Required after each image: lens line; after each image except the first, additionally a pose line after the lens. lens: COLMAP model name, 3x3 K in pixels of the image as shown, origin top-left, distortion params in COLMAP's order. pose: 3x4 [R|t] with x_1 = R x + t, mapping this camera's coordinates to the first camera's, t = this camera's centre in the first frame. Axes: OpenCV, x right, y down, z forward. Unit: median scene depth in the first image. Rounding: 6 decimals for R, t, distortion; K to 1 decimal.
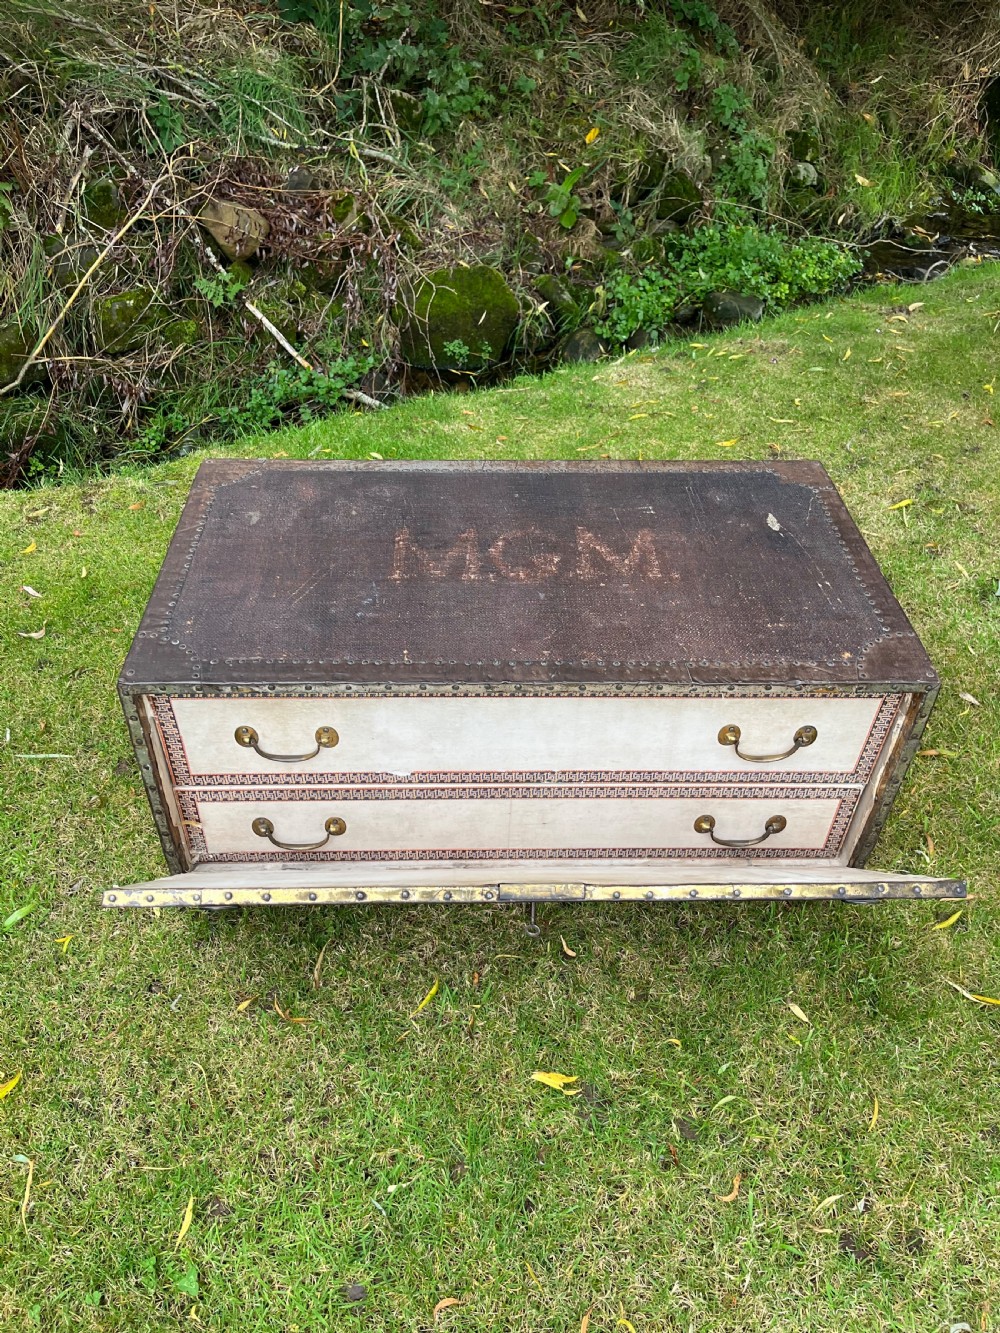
lens RADIAL K [[1024.3, 0, 508.1], [0, 1024.3, 688.5], [0, 0, 1]] dist [0.070157, -0.099315]
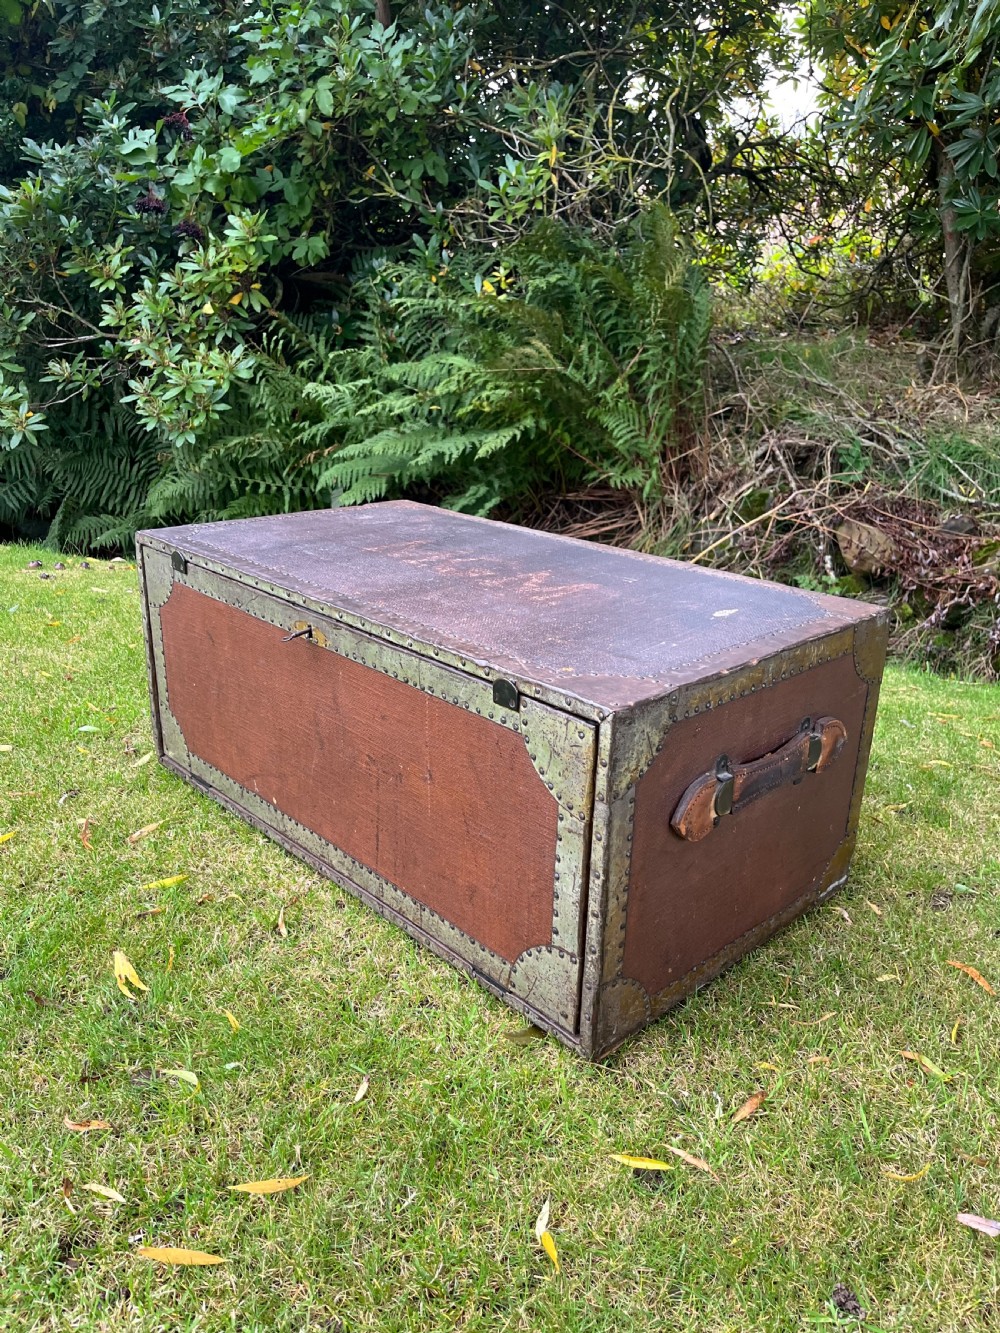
lens RADIAL K [[1024.3, 0, 486.7], [0, 1024.3, 677.1], [0, 0, 1]] dist [0.070157, -0.099315]
pose [[0.654280, 0.246340, -0.715006, 0.519562], [-0.506137, 0.845133, -0.171978, 0.087170], [0.561910, 0.474412, 0.677636, 0.245990]]
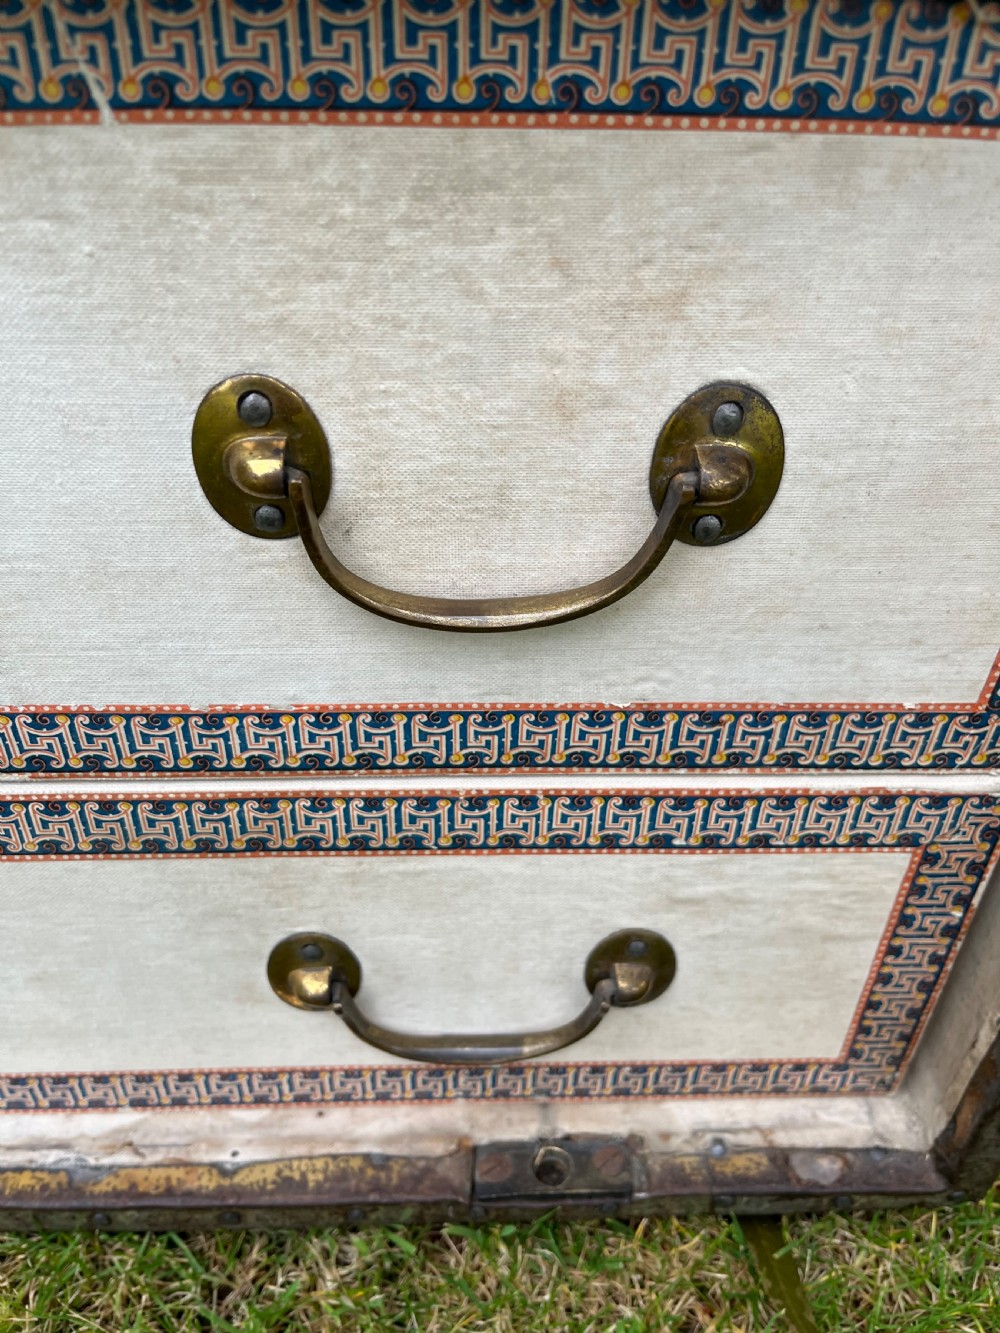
lens RADIAL K [[1024.3, 0, 507.4], [0, 1024.3, 673.8], [0, 0, 1]] dist [0.070157, -0.099315]
pose [[0.999947, -0.010157, -0.001792, 0.159728], [0.009955, 0.995884, -0.090091, 0.059735], [0.002700, 0.090068, 0.995932, 0.524387]]
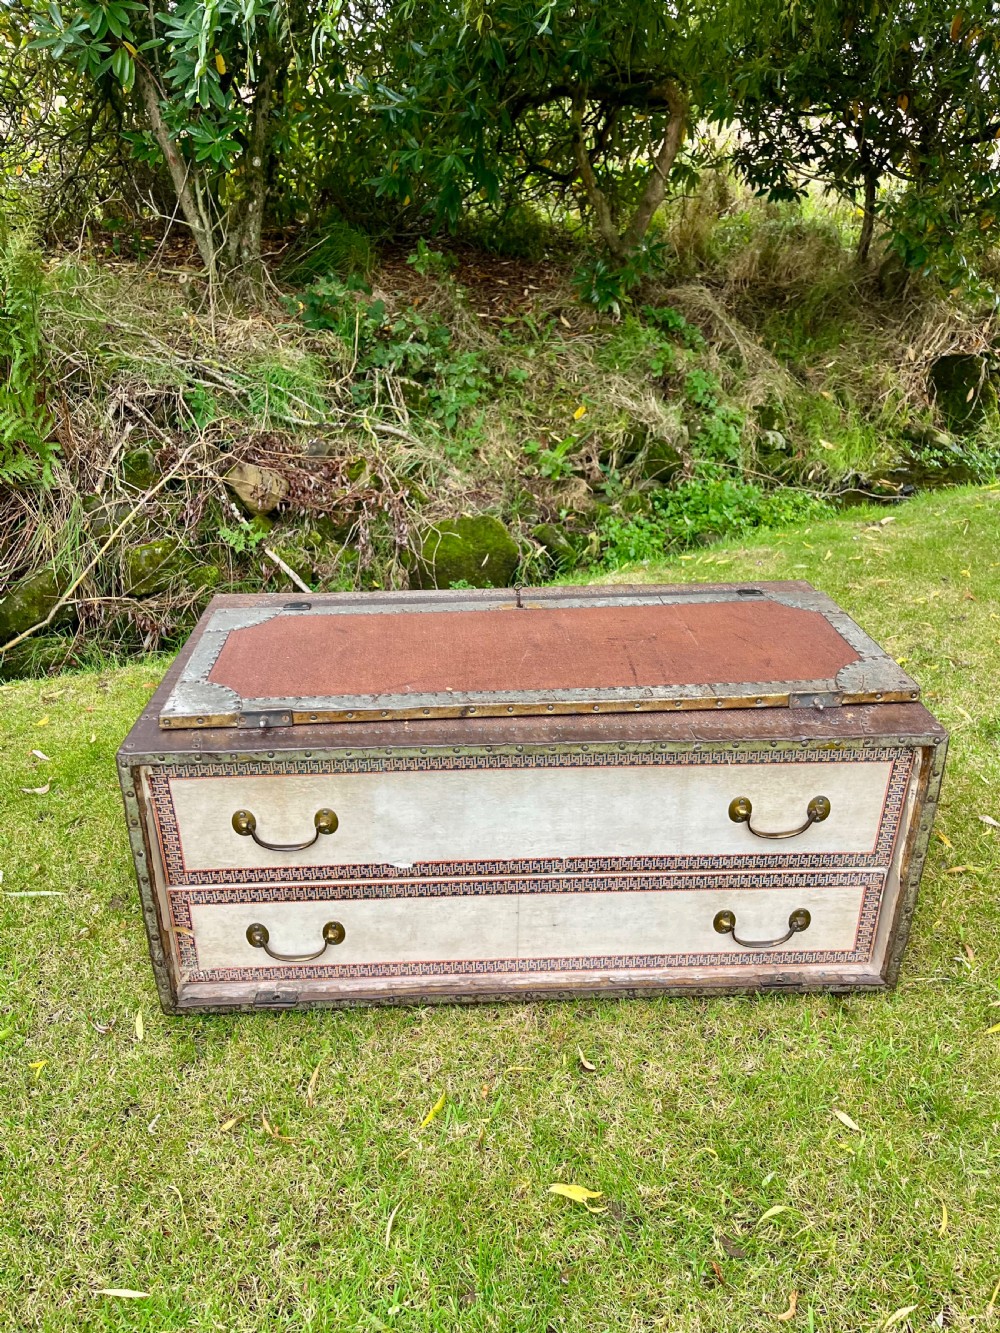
lens RADIAL K [[1027.0, 0, 505.1], [0, 1027.0, 680.0], [0, 0, 1]] dist [0.055224, -0.071080]
pose [[0.999435, -0.032265, -0.009399, 0.004081], [0.028397, 0.960379, -0.277248, 0.119819], [0.017972, 0.276824, 0.960752, 0.017120]]
